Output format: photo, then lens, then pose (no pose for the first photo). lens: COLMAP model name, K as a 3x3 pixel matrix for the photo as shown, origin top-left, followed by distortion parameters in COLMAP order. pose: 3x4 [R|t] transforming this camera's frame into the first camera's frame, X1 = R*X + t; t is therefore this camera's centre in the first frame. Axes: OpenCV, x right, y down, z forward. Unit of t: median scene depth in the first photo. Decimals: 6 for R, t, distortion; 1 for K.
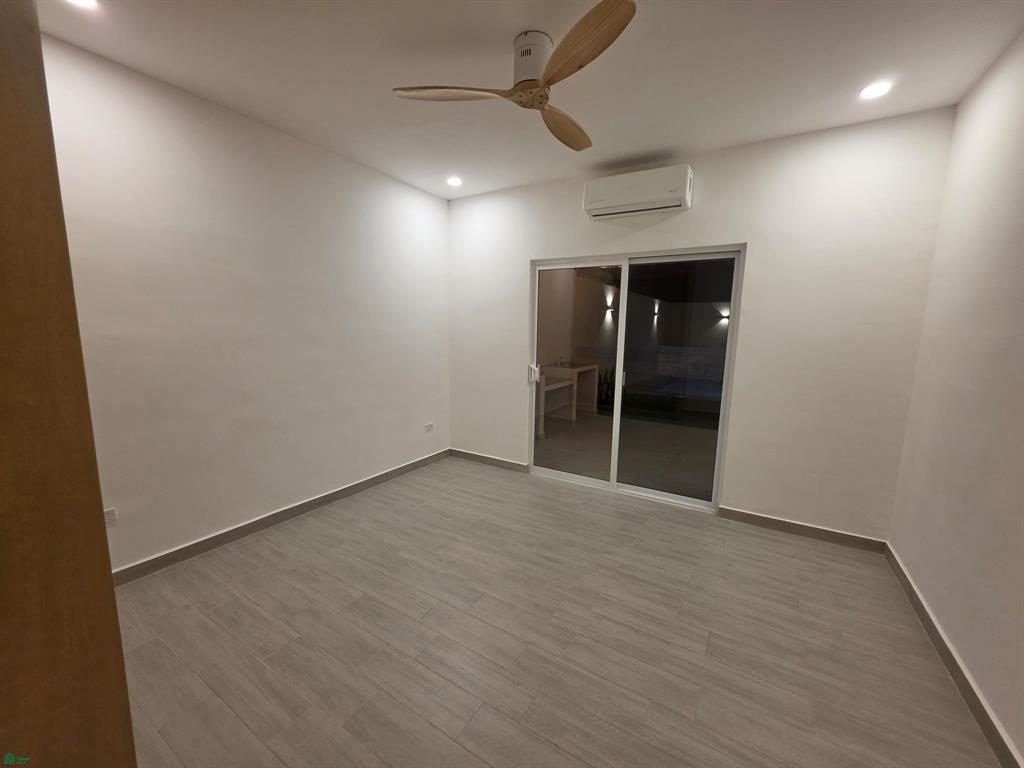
lens RADIAL K [[408.8, 0, 517.5], [0, 408.8, 387.3], [0, 0, 1]] dist [0.001109, 0.001104]
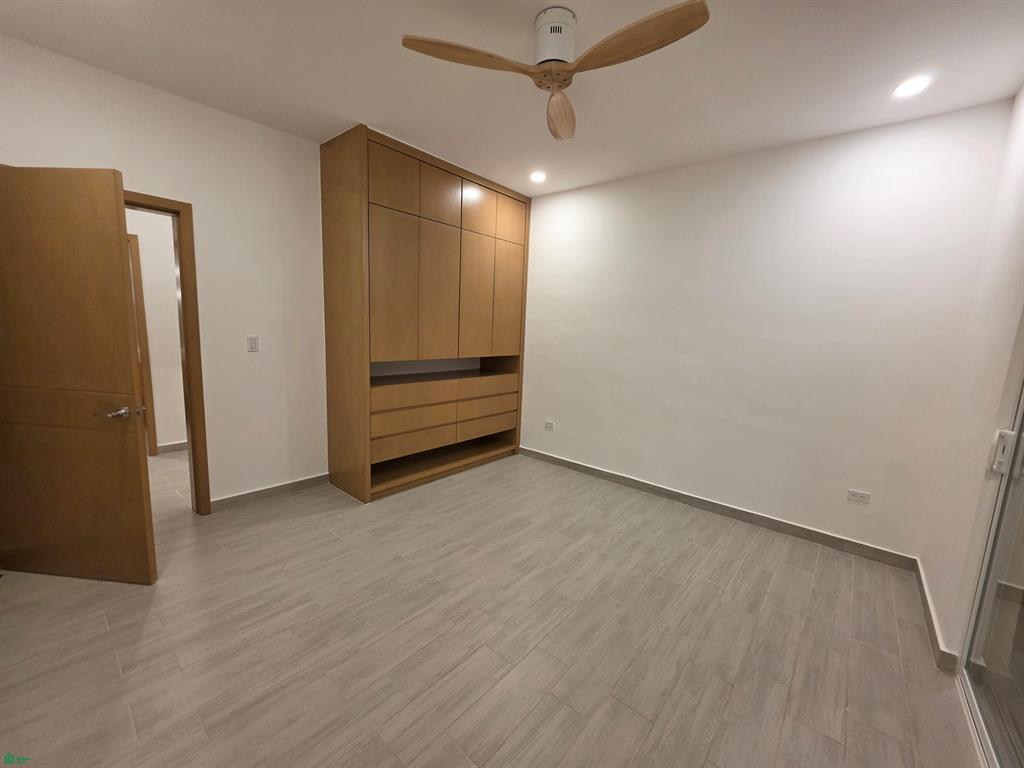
lens RADIAL K [[408.8, 0, 510.0], [0, 408.8, 388.5], [0, 0, 1]] dist [0.001109, 0.001104]
pose [[-0.162733, 0.121851, -0.979117, 0.883790], [-0.186888, 0.970574, 0.151850, -0.113100], [0.968809, 0.207697, -0.135171, 0.980725]]
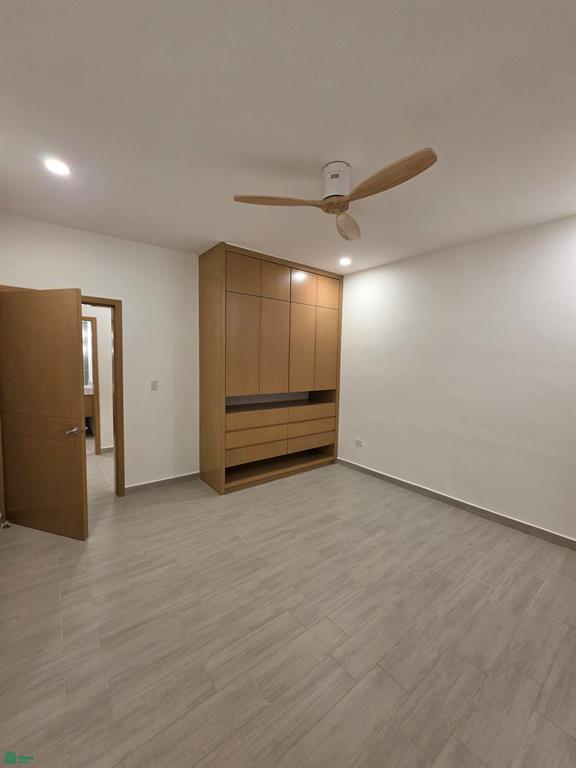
lens RADIAL K [[306.6, 0, 284.3], [0, 306.6, 386.3], [0, 0, 1]] dist [0.001109, 0.001104]
pose [[-0.356707, 0.053674, -0.932673, 0.901592], [-0.160886, 0.979903, 0.117924, -0.173737], [0.920258, 0.192118, -0.340903, 1.085341]]
